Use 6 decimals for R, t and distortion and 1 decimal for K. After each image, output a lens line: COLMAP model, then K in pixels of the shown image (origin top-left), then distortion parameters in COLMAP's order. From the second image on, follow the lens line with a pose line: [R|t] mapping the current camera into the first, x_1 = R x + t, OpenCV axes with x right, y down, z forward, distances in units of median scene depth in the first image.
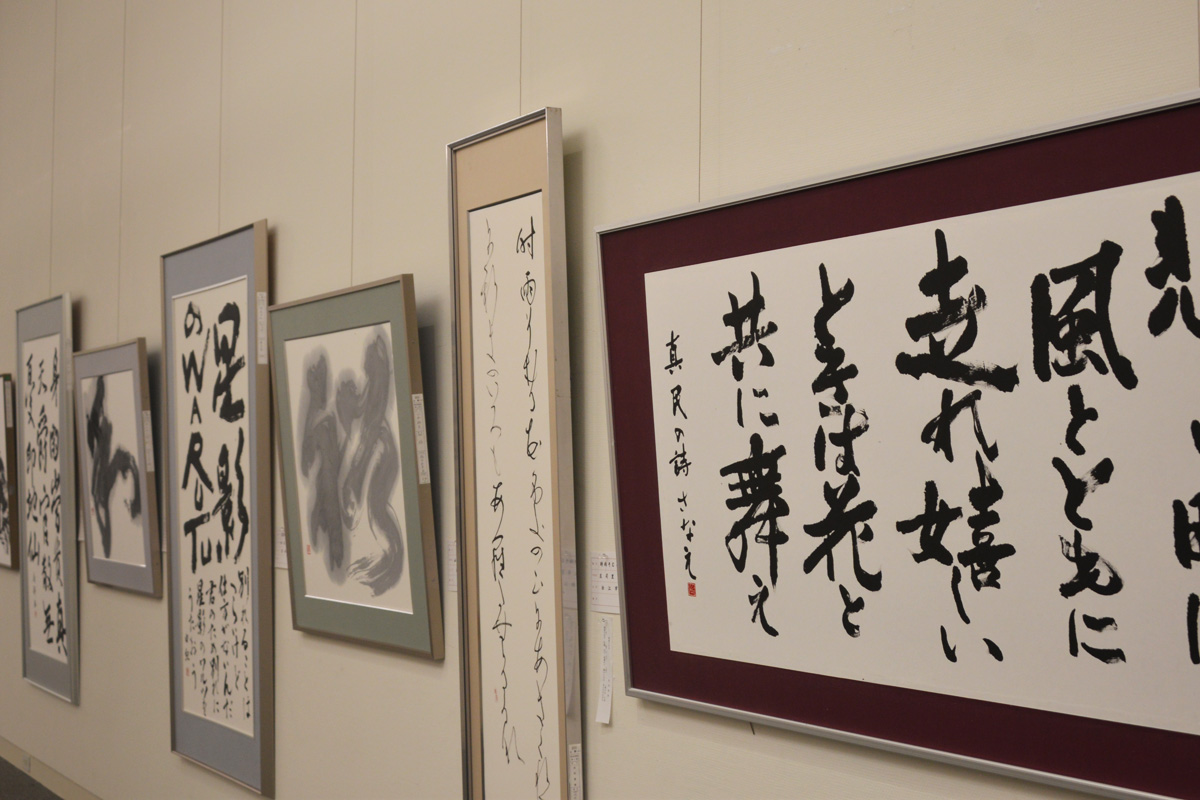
lens RADIAL K [[1762.4, 0, 600.2], [0, 1762.4, 402.5], [0, 0, 1]] dist [-0.055721, 0.000000]
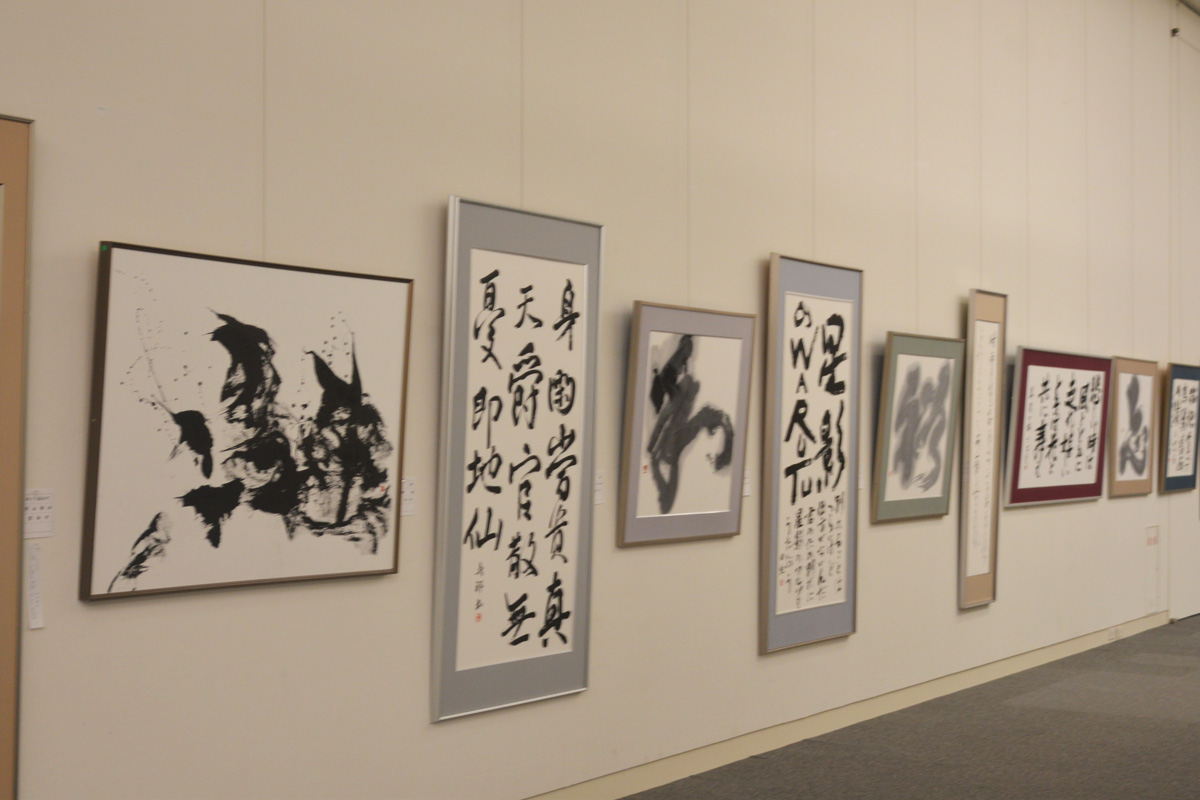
lens RADIAL K [[1797.5, 0, 600.1], [0, 1797.5, 398.9], [0, 0, 1]] dist [-0.023679, 0.000000]
pose [[-0.451196, 0.012612, 0.892336, -1.441395], [-0.040158, 0.998600, -0.034419, 0.072799], [-0.891521, -0.051364, -0.450058, 1.824545]]
